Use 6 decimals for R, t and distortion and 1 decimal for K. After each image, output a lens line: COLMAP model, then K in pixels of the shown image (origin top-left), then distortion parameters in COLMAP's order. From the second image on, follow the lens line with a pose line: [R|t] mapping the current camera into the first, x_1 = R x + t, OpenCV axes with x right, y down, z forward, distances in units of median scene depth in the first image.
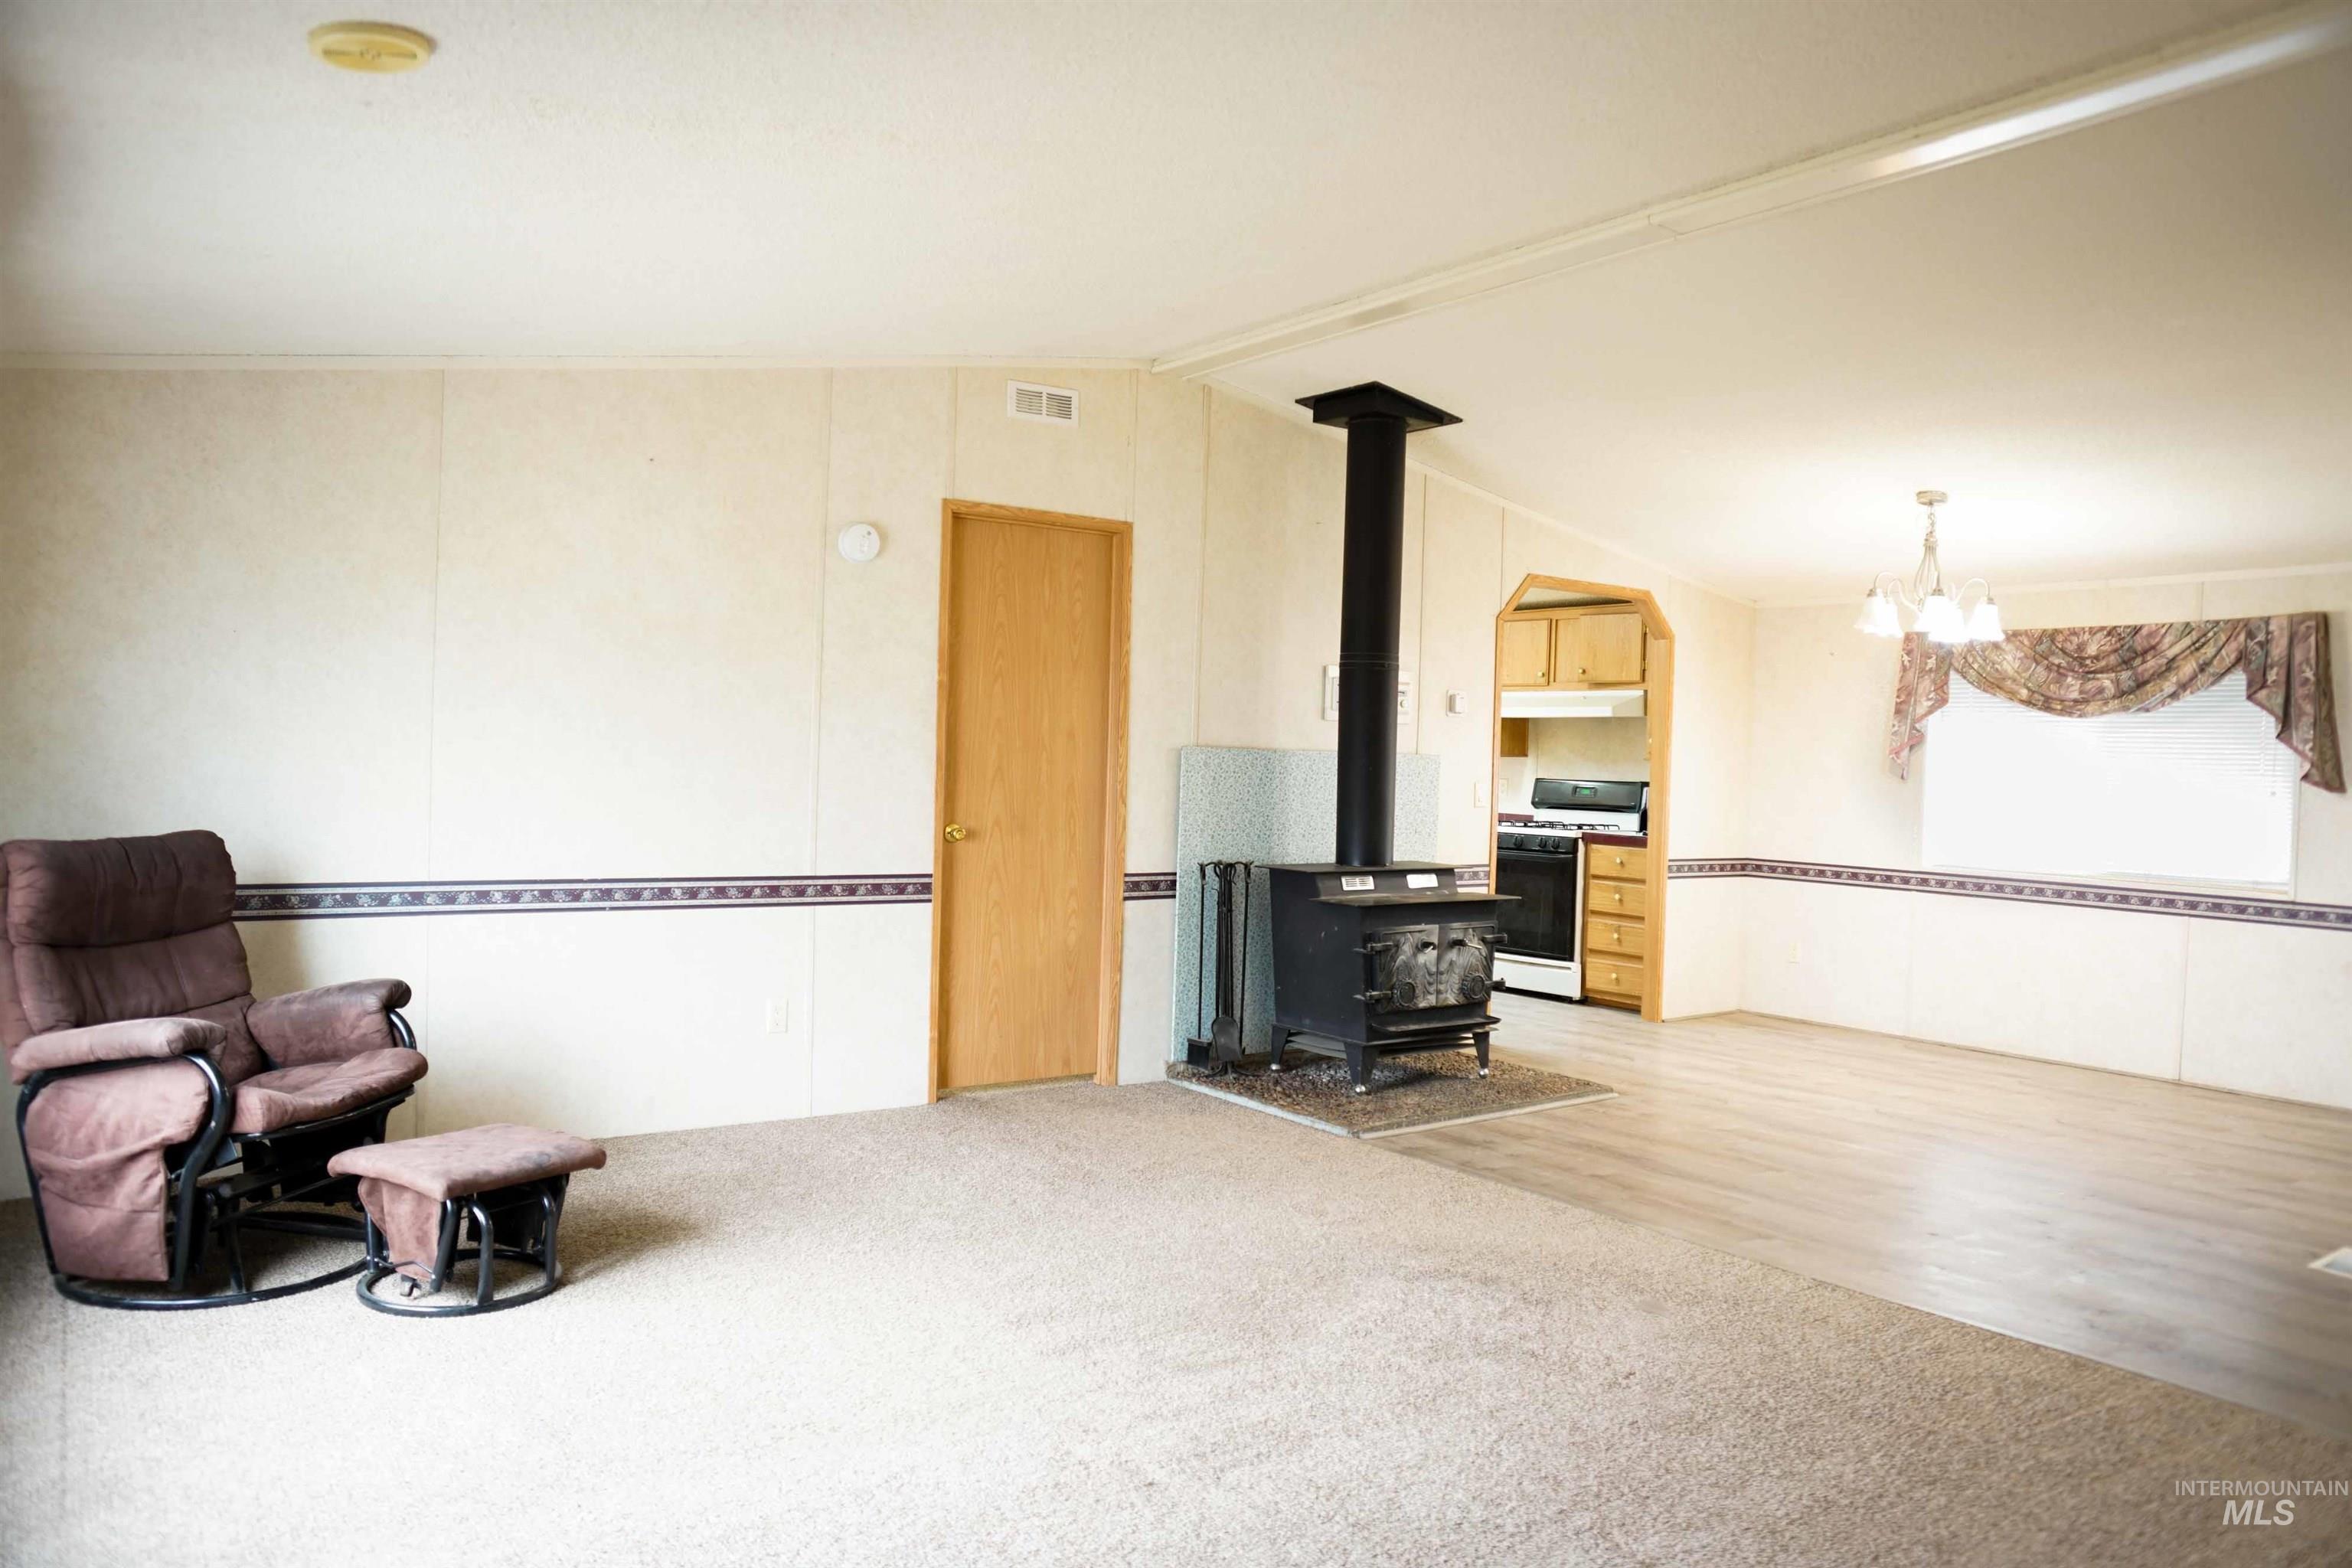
lens RADIAL K [[1621.7, 0, 1176.0], [0, 1621.7, 784.0], [0, 0, 1]] dist [-0.102358, 0.086470]
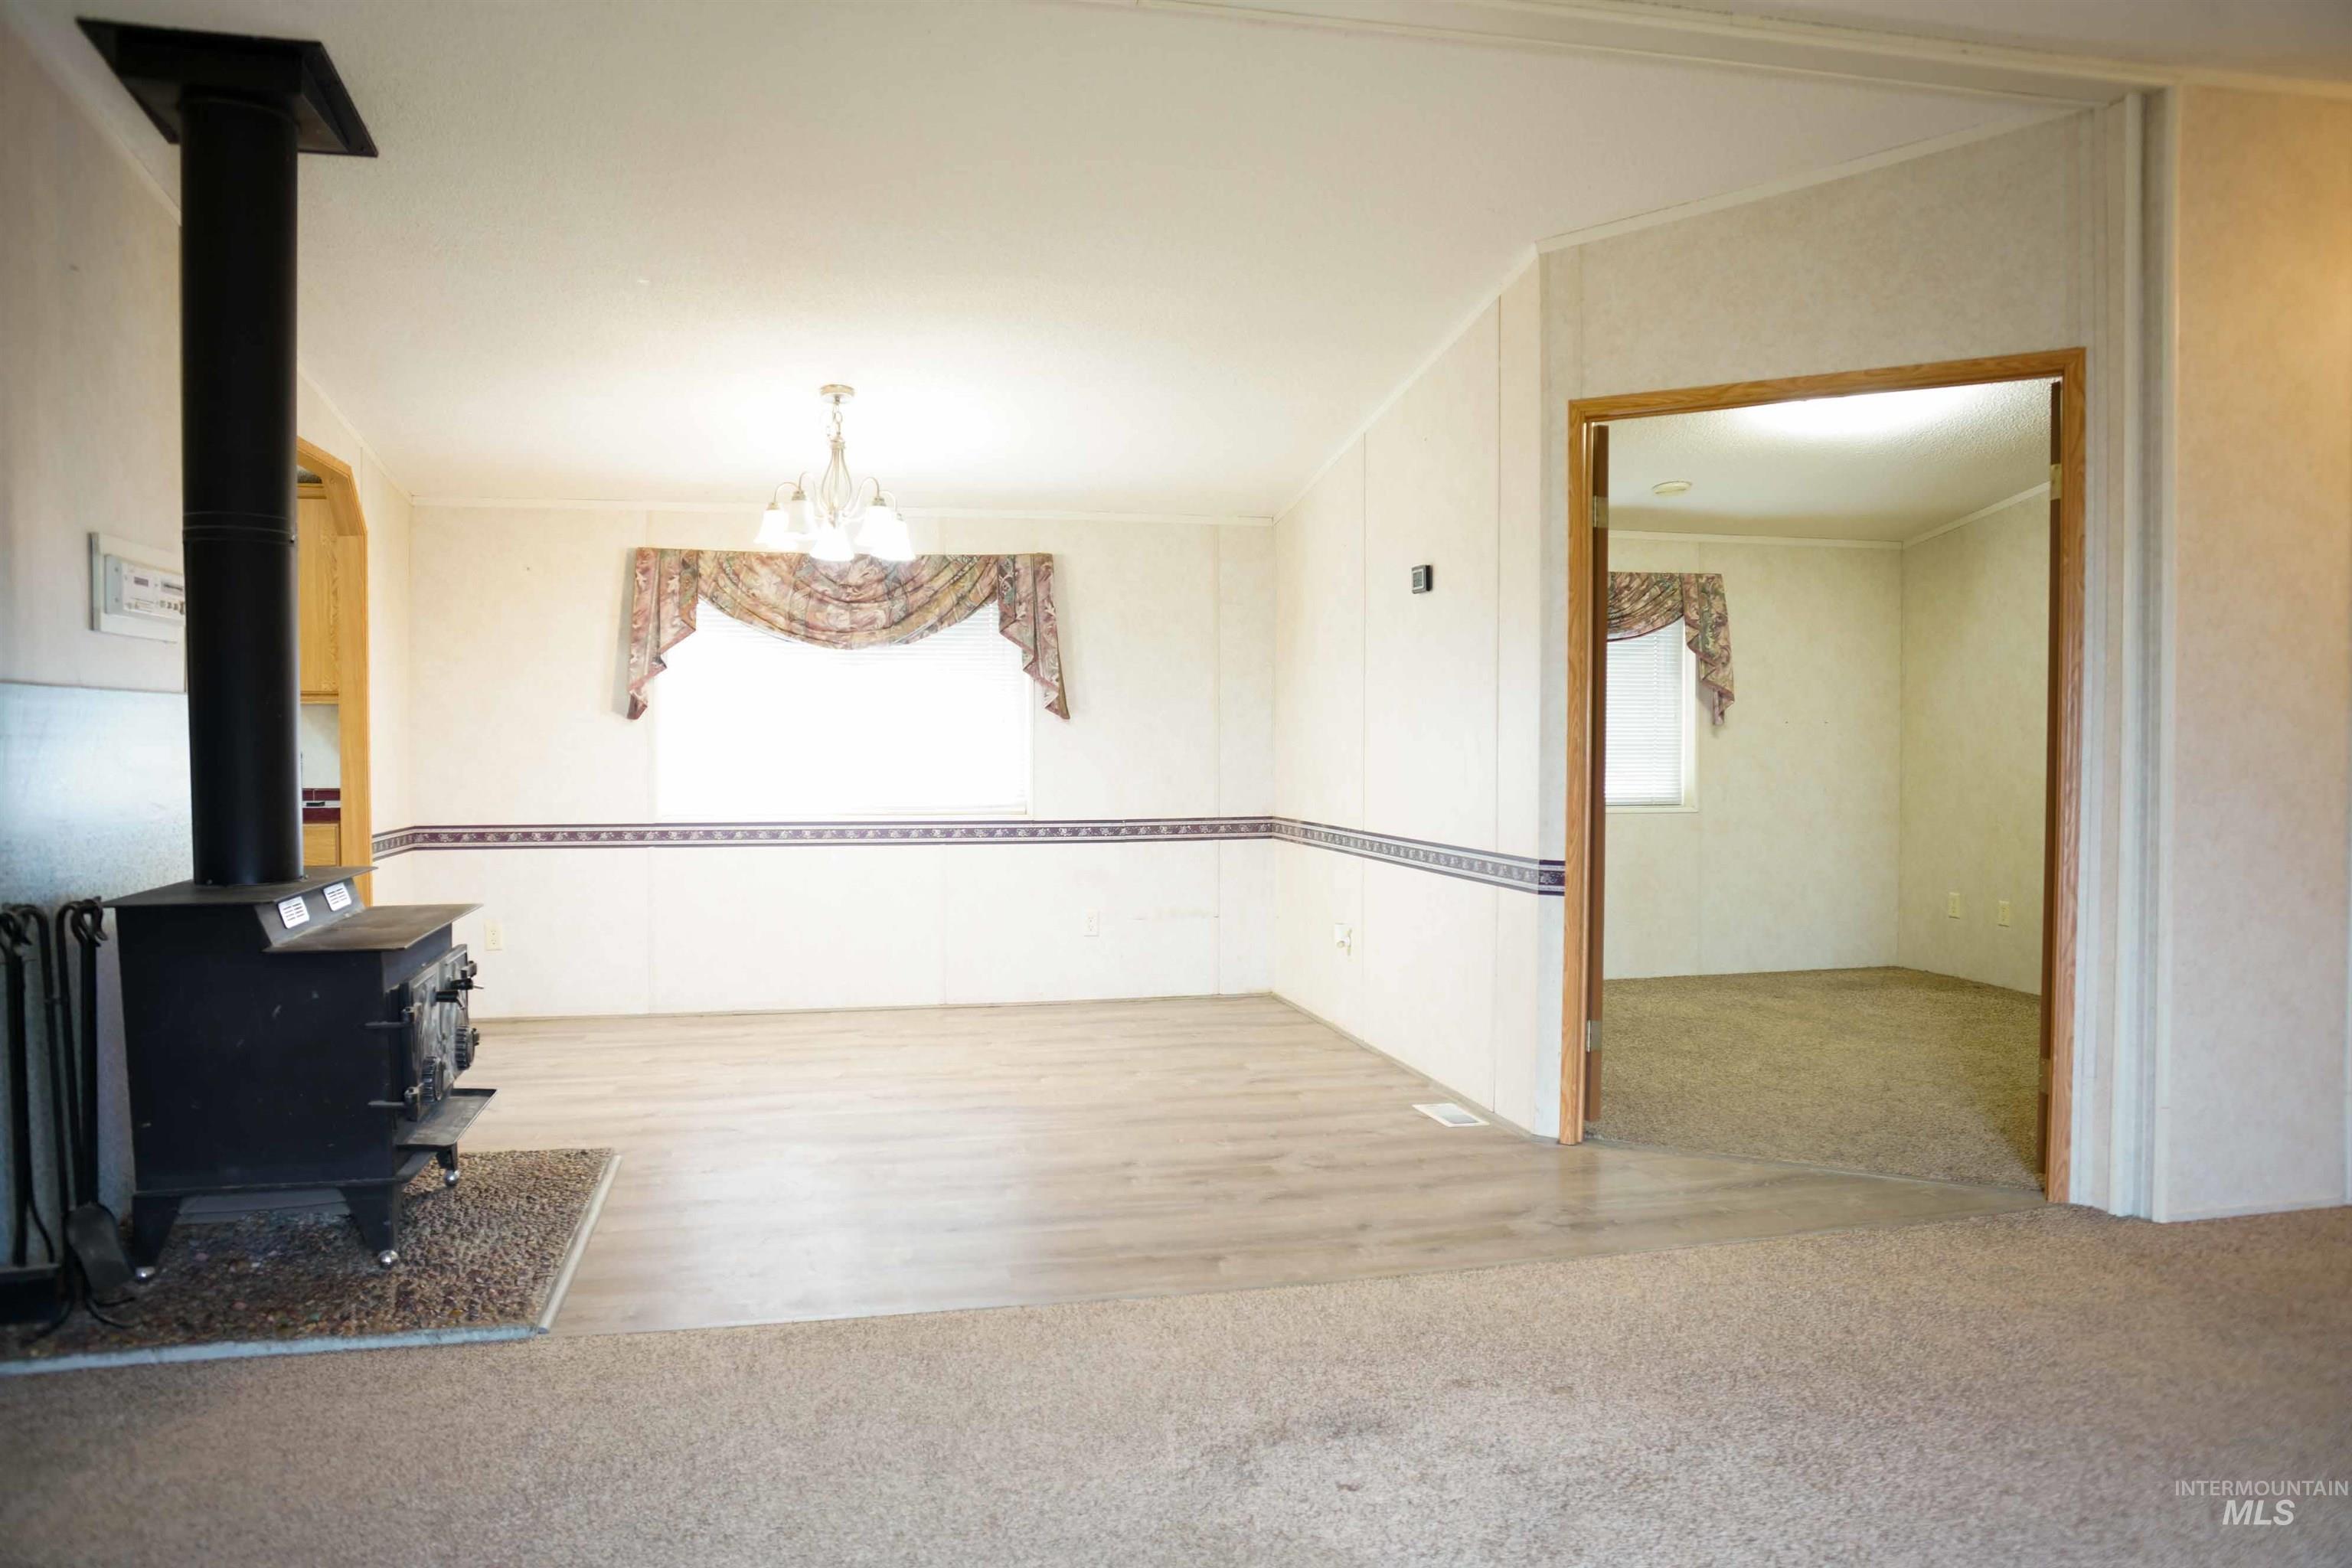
lens RADIAL K [[1621.7, 0, 1176.0], [0, 1621.7, 784.0], [0, 0, 1]] dist [-0.102358, 0.086470]
pose [[0.395612, -0.058674, 0.916541, -0.260268], [0.027145, 0.998268, 0.052189, -0.005843], [-0.918016, 0.004233, 0.396520, 0.447493]]
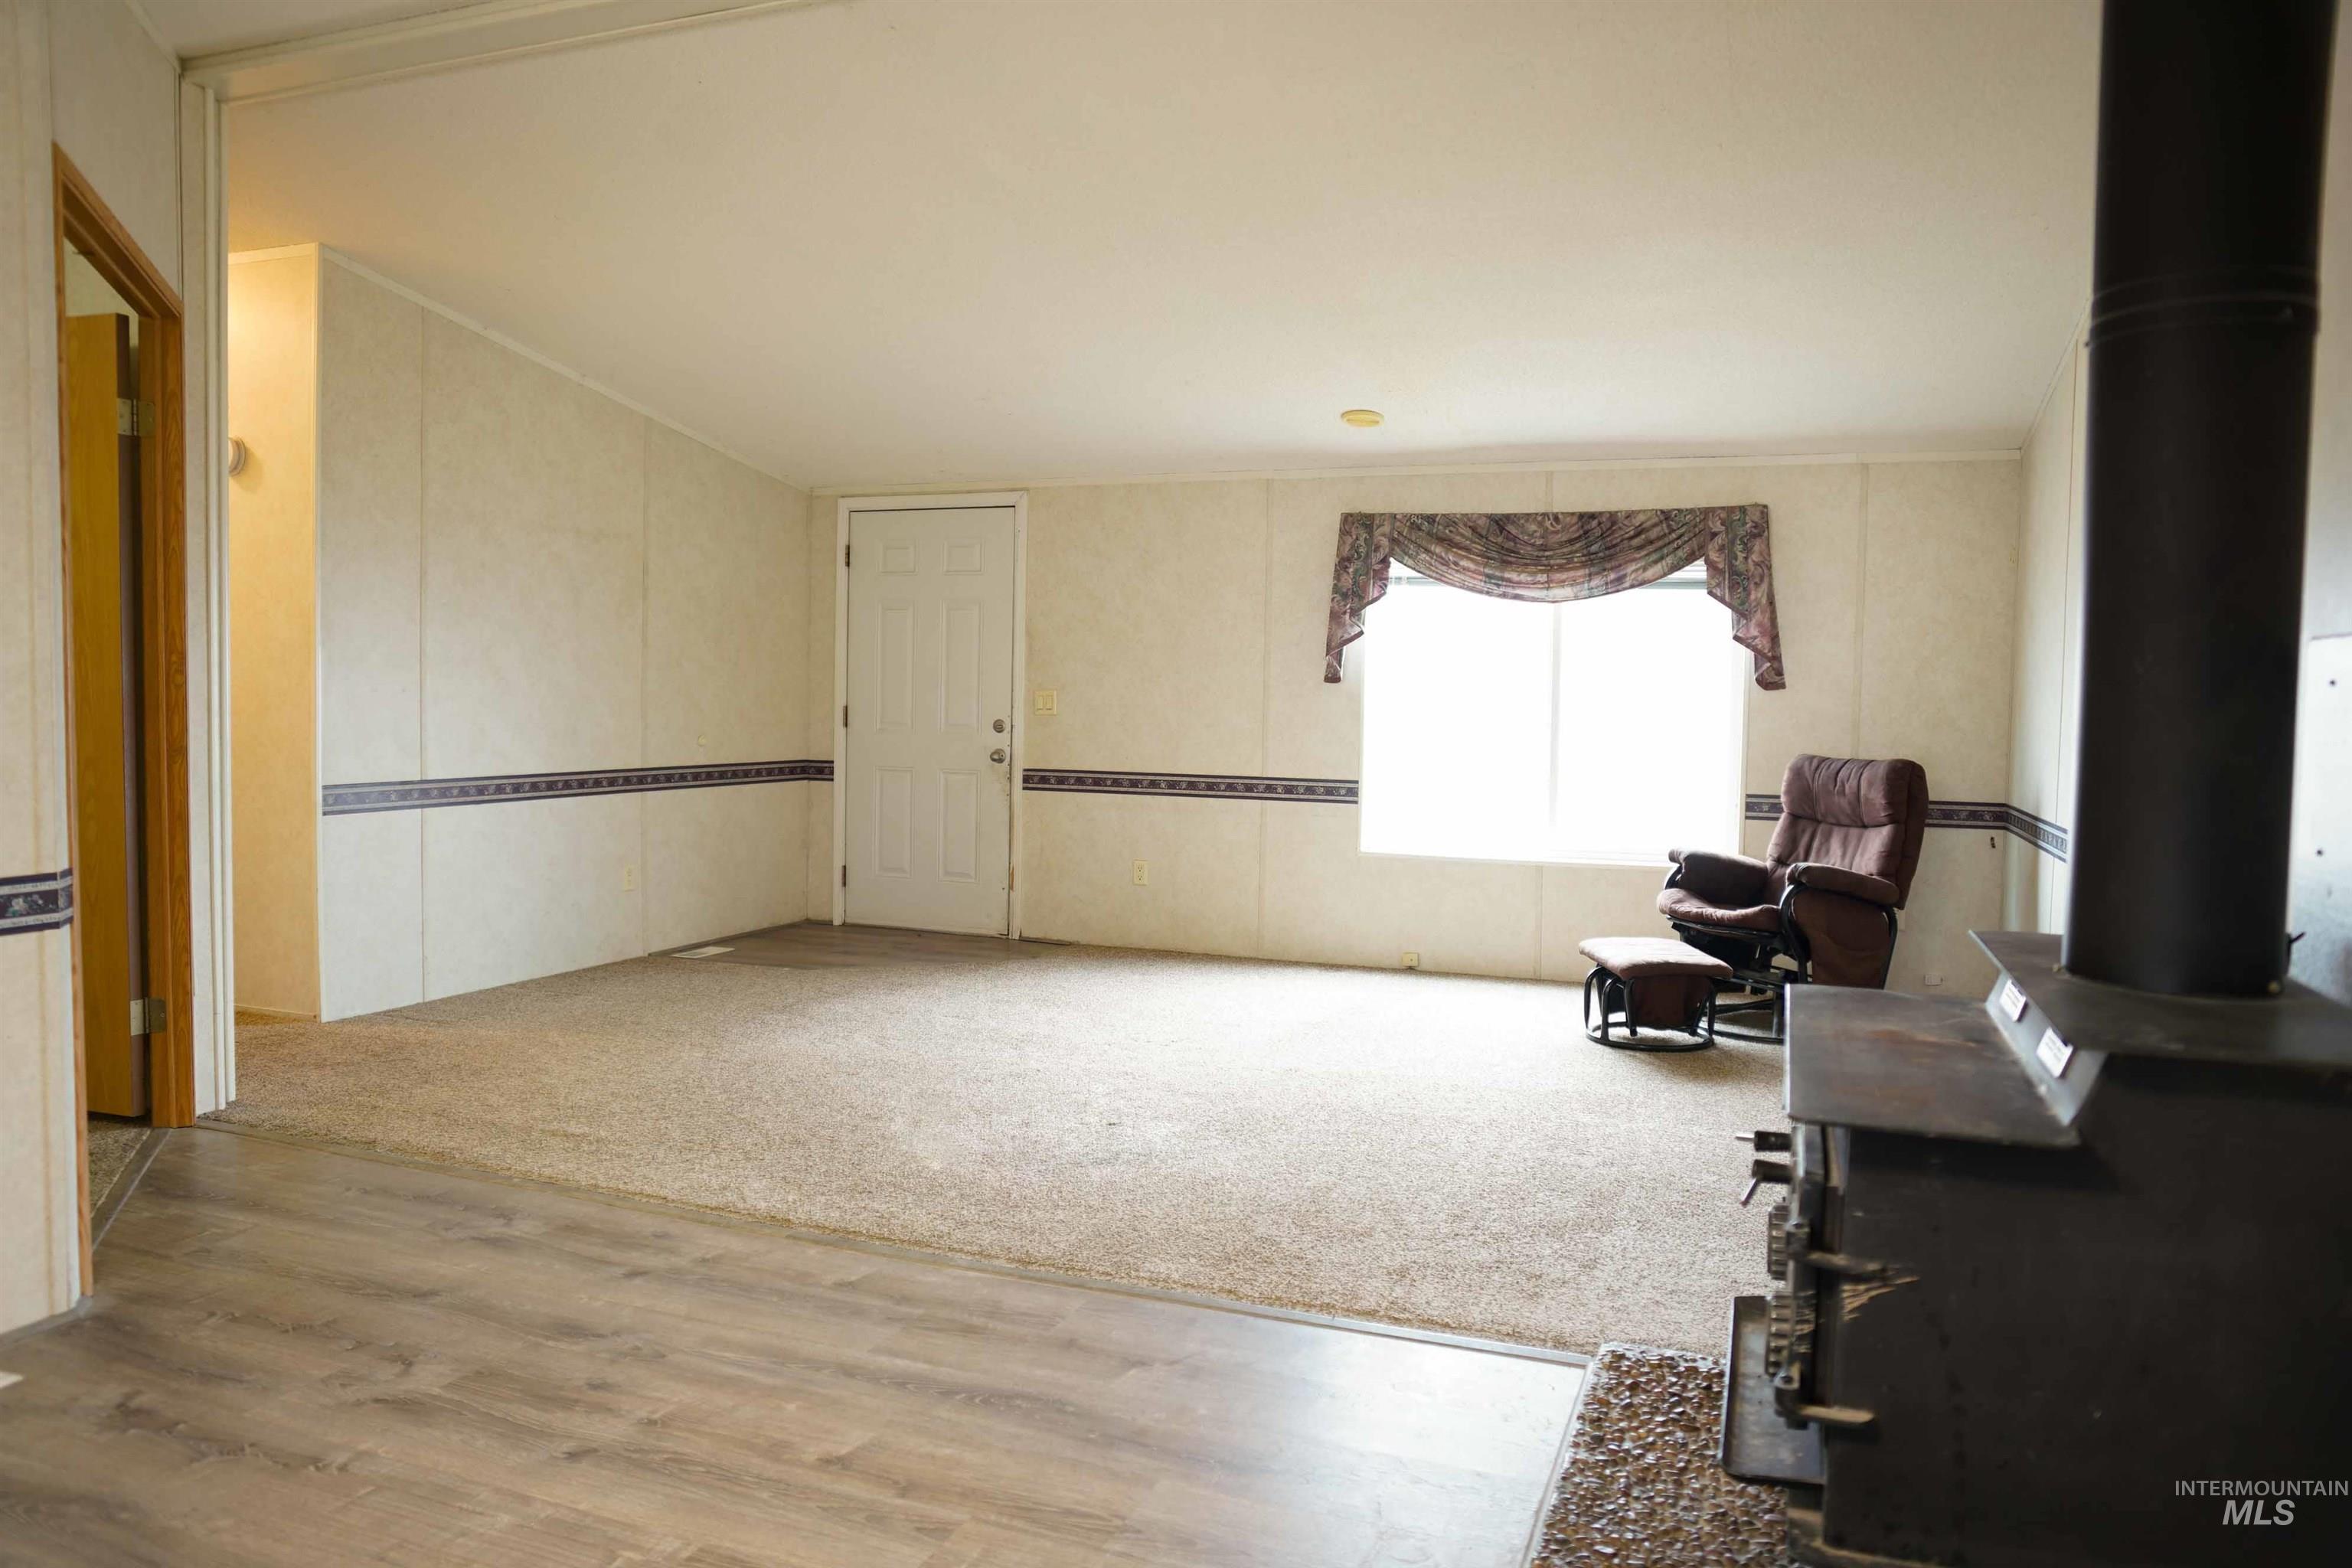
lens RADIAL K [[1621.7, 0, 1176.0], [0, 1621.7, 784.0], [0, 0, 1]] dist [-0.102358, 0.086470]
pose [[-0.837903, -0.017094, -0.545551, 0.422518], [-0.052139, 0.997445, 0.048827, 0.007653], [0.543323, 0.069357, -0.836654, 1.099571]]
